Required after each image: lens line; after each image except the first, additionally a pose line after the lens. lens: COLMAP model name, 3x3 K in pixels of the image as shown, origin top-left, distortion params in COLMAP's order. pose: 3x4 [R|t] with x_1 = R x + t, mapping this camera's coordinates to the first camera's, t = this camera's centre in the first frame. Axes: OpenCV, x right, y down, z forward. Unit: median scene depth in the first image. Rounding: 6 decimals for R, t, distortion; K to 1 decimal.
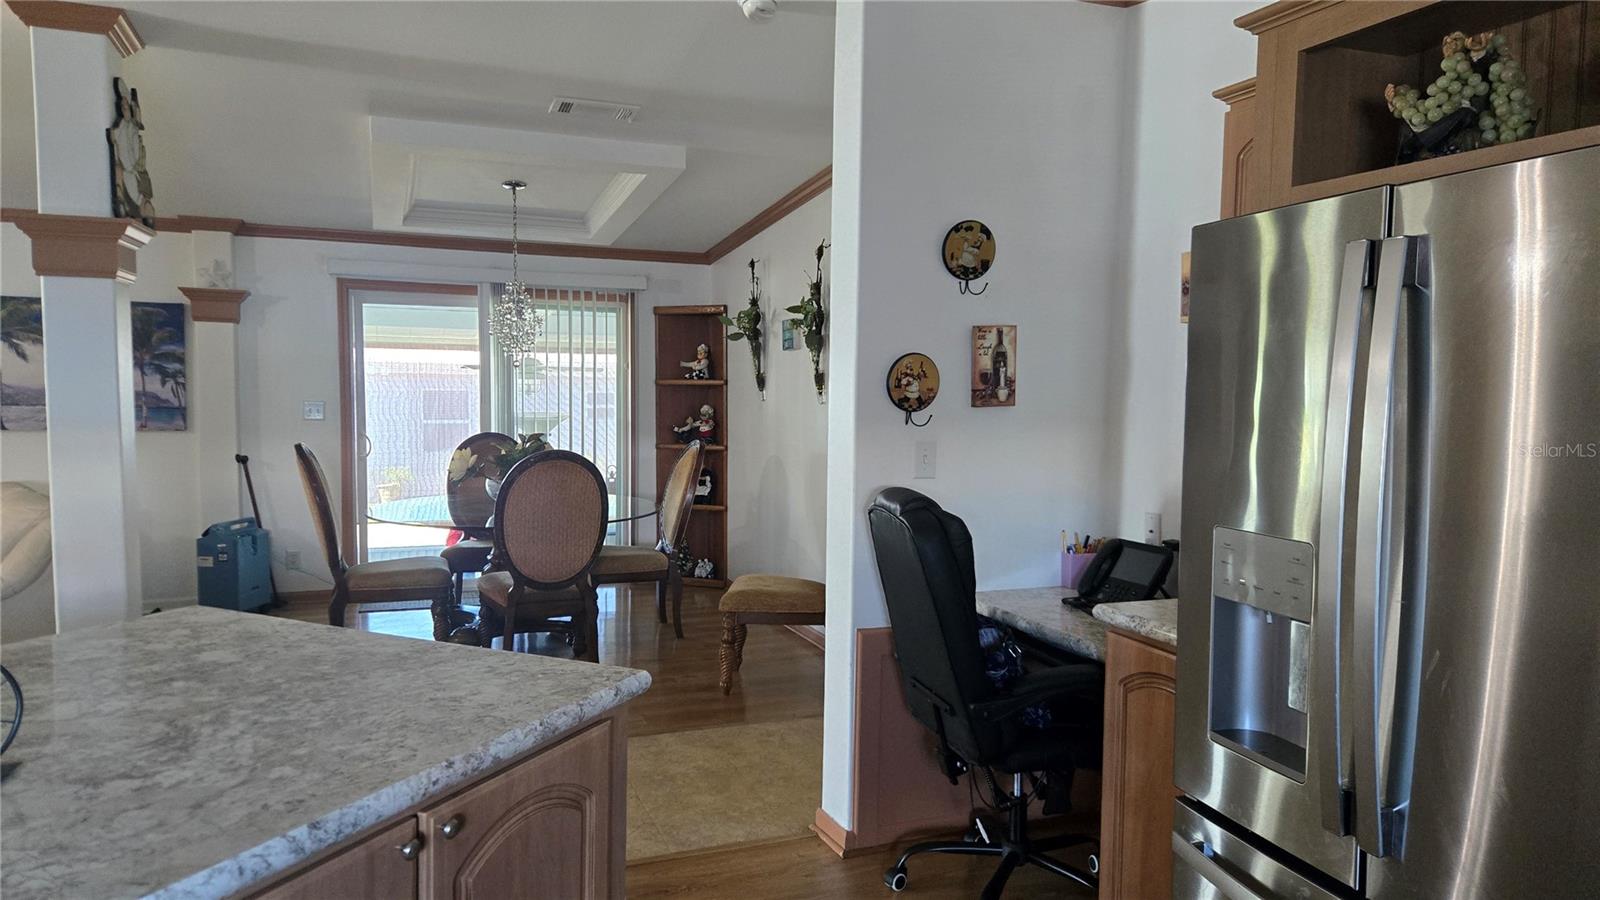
lens RADIAL K [[1038.1, 0, 800.0], [0, 1038.1, 450.0], [0, 0, 1]] dist [0.066565, 0.001118]
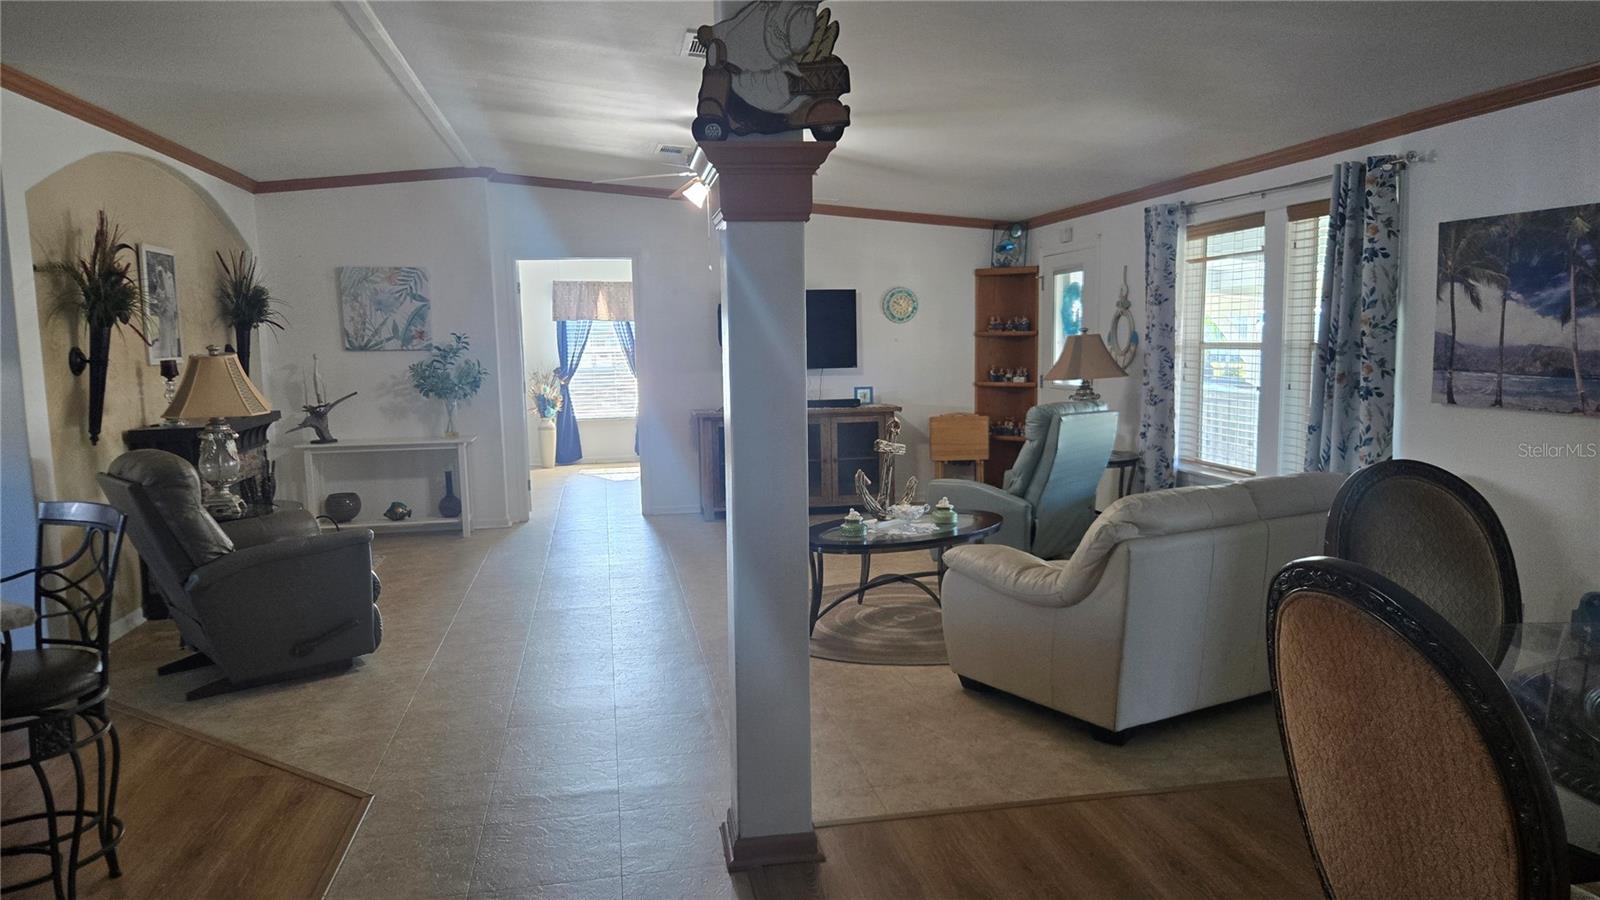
lens RADIAL K [[1088.3, 0, 800.0], [0, 1088.3, 450.0], [0, 0, 1]] dist [0.094260, -0.044466]
pose [[-0.171377, 0.094463, -0.980667, 0.094454], [-0.053007, 0.993067, 0.104920, -0.043041], [0.983779, 0.069963, -0.165181, 0.671426]]
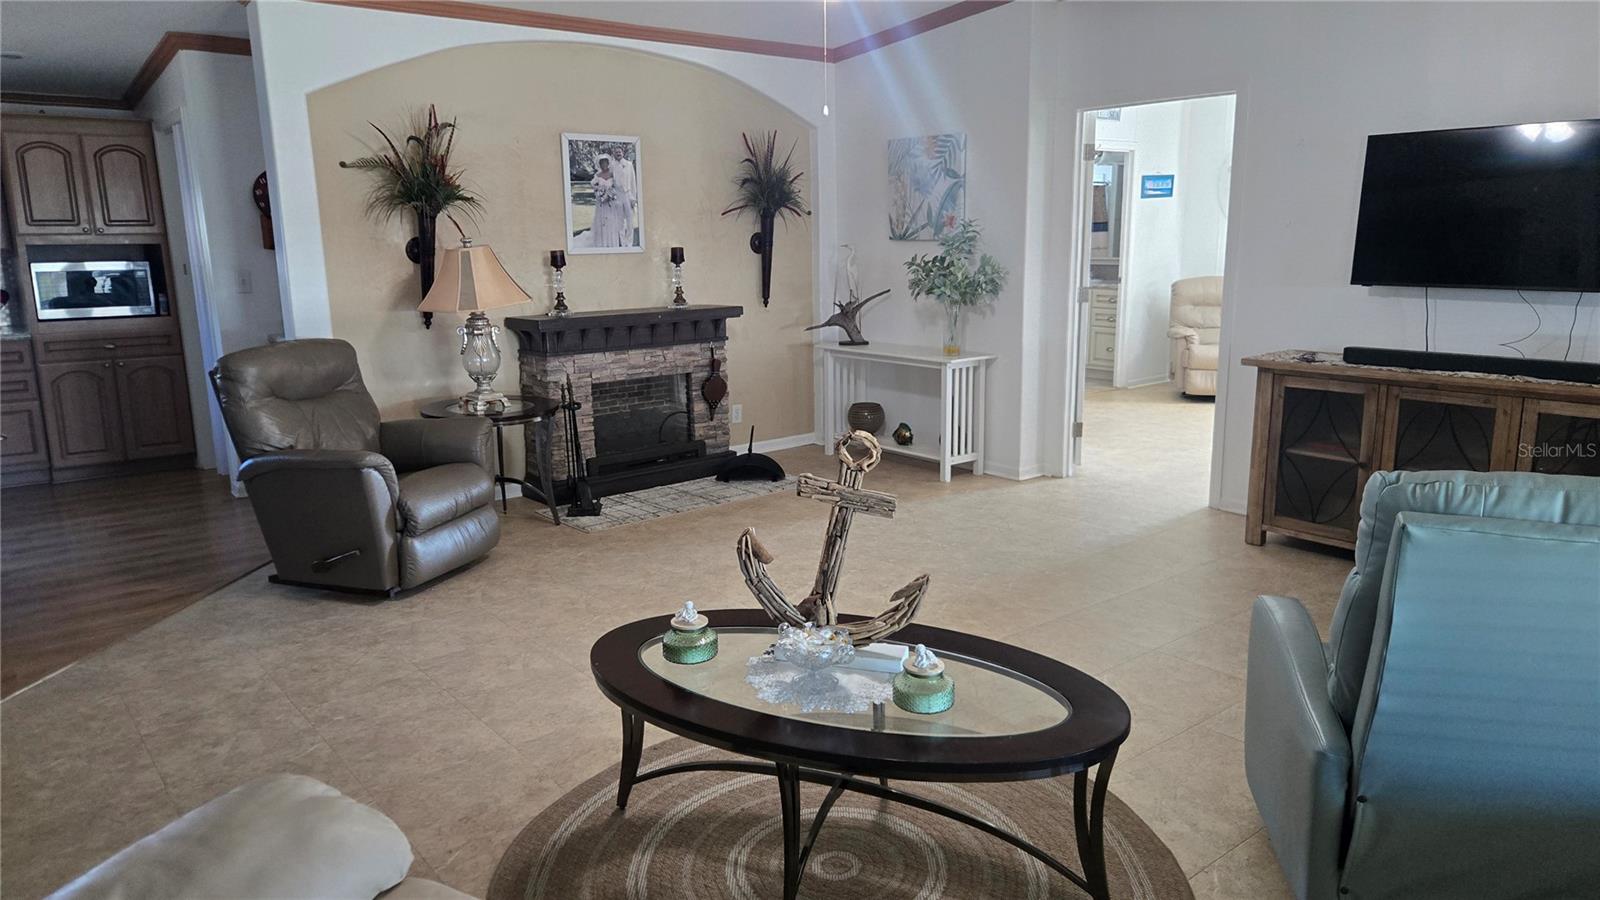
lens RADIAL K [[1083.6, 0, 796.0], [0, 1083.6, 442.8], [0, 0, 1]] dist [0.086054, -0.074517]
pose [[-0.948356, 0.061515, -0.311185, -0.652982], [-0.021792, 0.966063, 0.257385, -0.077388], [0.316457, 0.250874, -0.914832, 0.951655]]
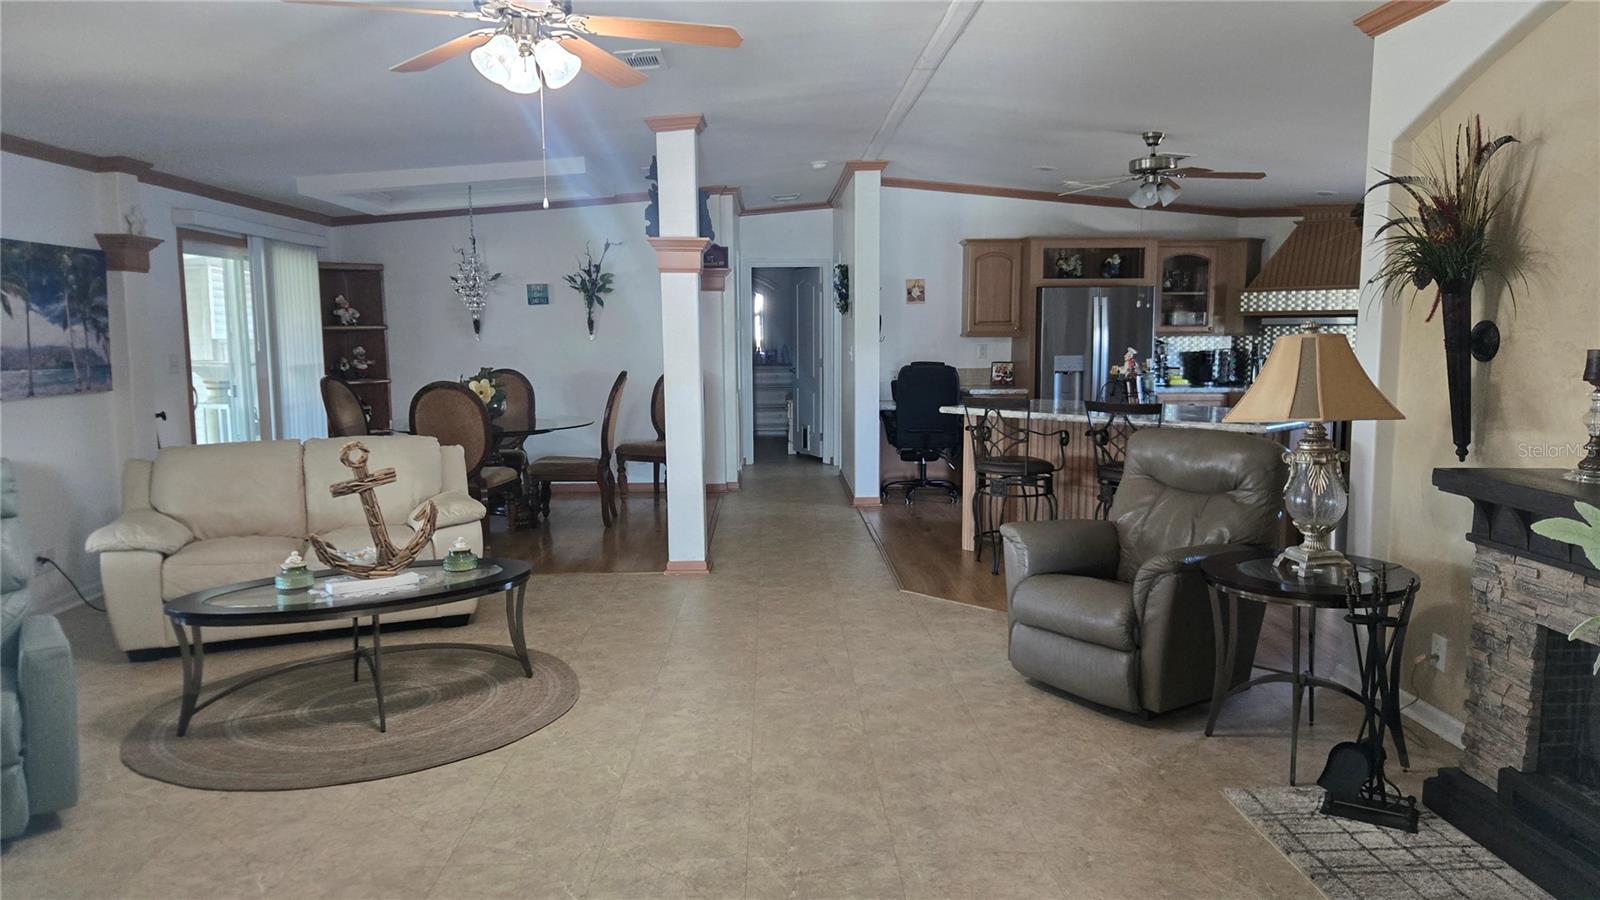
lens RADIAL K [[1083.6, 0, 796.0], [0, 1083.6, 442.8], [0, 0, 1]] dist [0.086054, -0.074517]
pose [[0.323669, -0.117893, 0.938797, -1.319423], [0.076546, 0.992217, 0.098210, -0.022725], [-0.943069, 0.040073, 0.330174, 0.139318]]
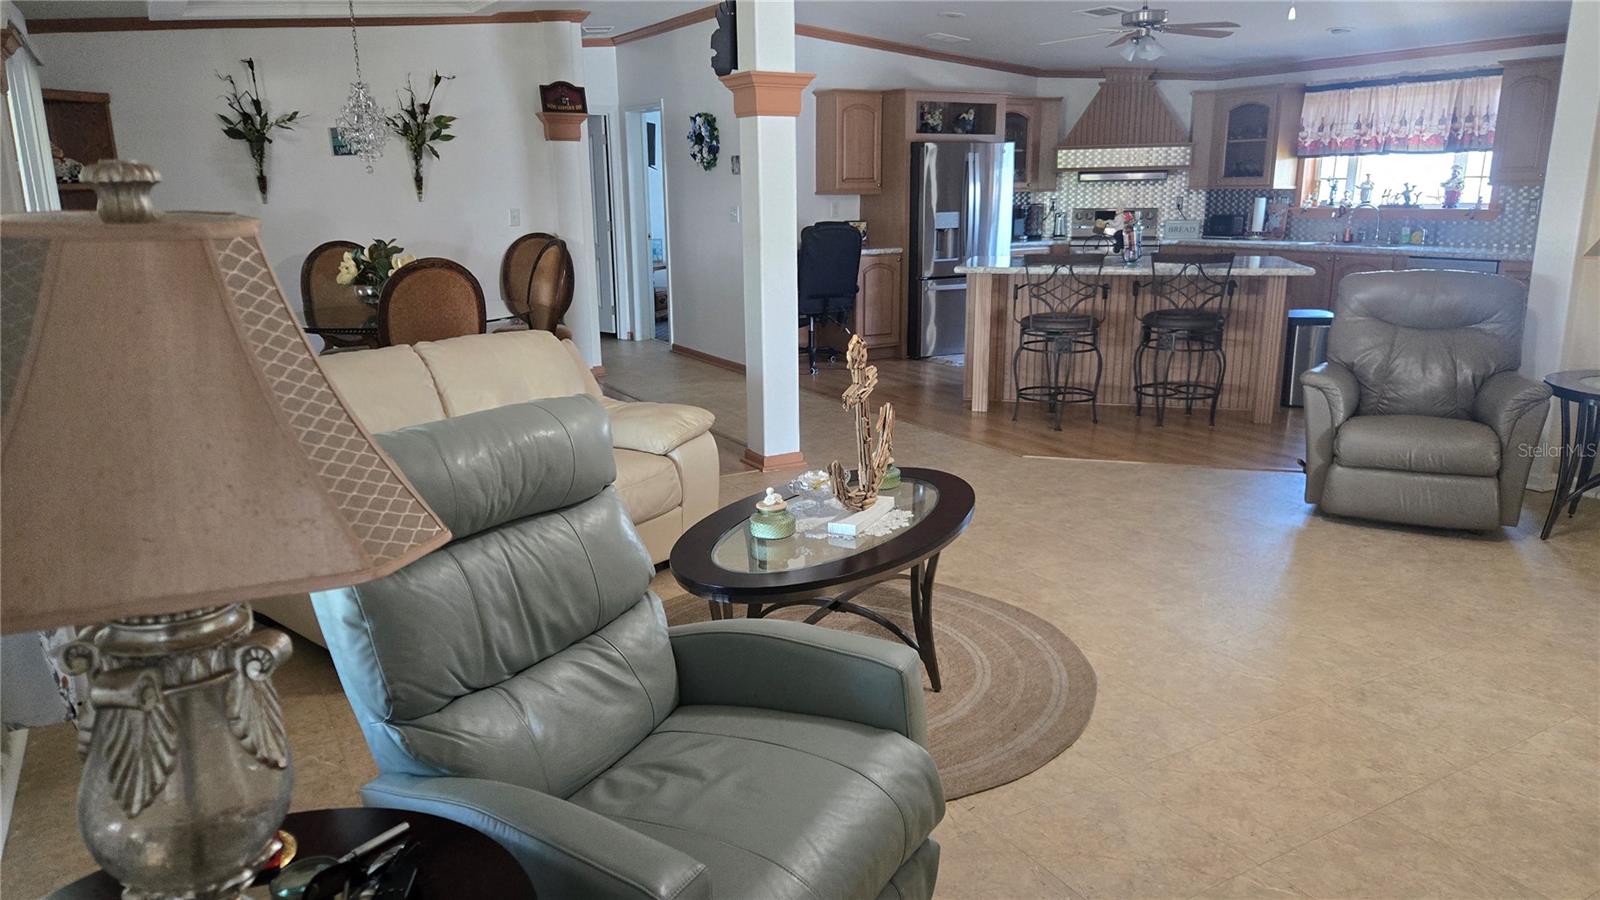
lens RADIAL K [[1083.6, 0, 796.0], [0, 1083.6, 442.8], [0, 0, 1]] dist [0.086054, -0.074517]
pose [[-0.164832, -0.241522, 0.956293, -1.269412], [0.077877, 0.963342, 0.256726, -0.060090], [-0.983242, 0.116790, -0.139981, 0.694937]]
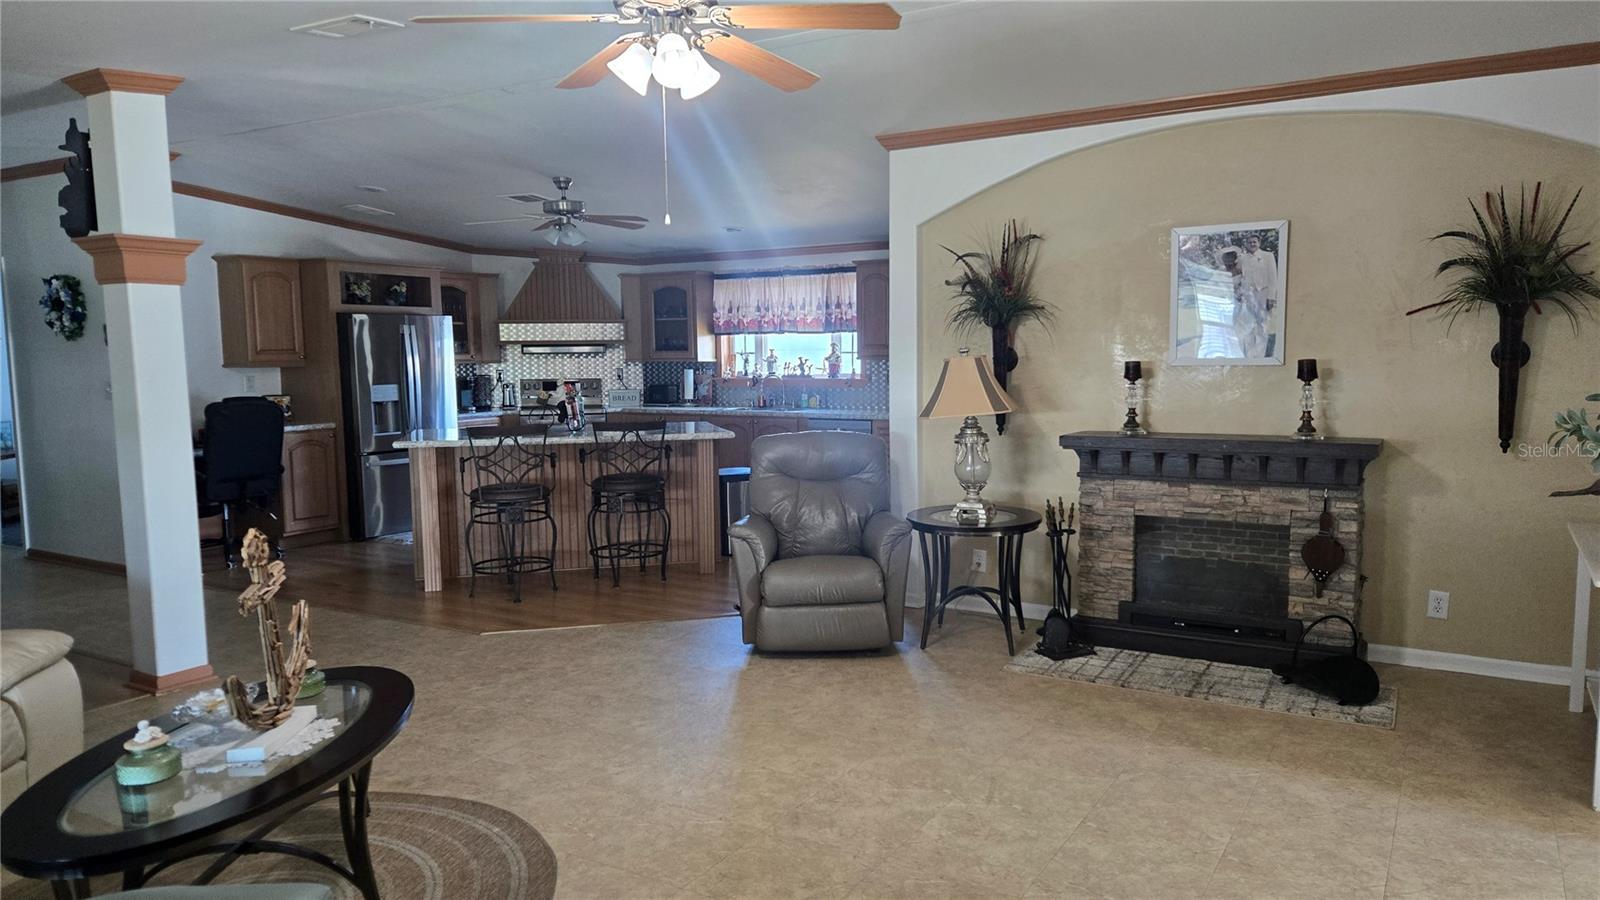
lens RADIAL K [[1084.4, 0, 821.3], [0, 1084.4, 454.3], [0, 0, 1]] dist [0.069407, -0.044879]
pose [[-0.619892, -0.085313, 0.780036, -1.276233], [0.059167, 0.986161, 0.154876, -0.063246], [-0.782453, 0.142159, -0.606265, 0.679704]]
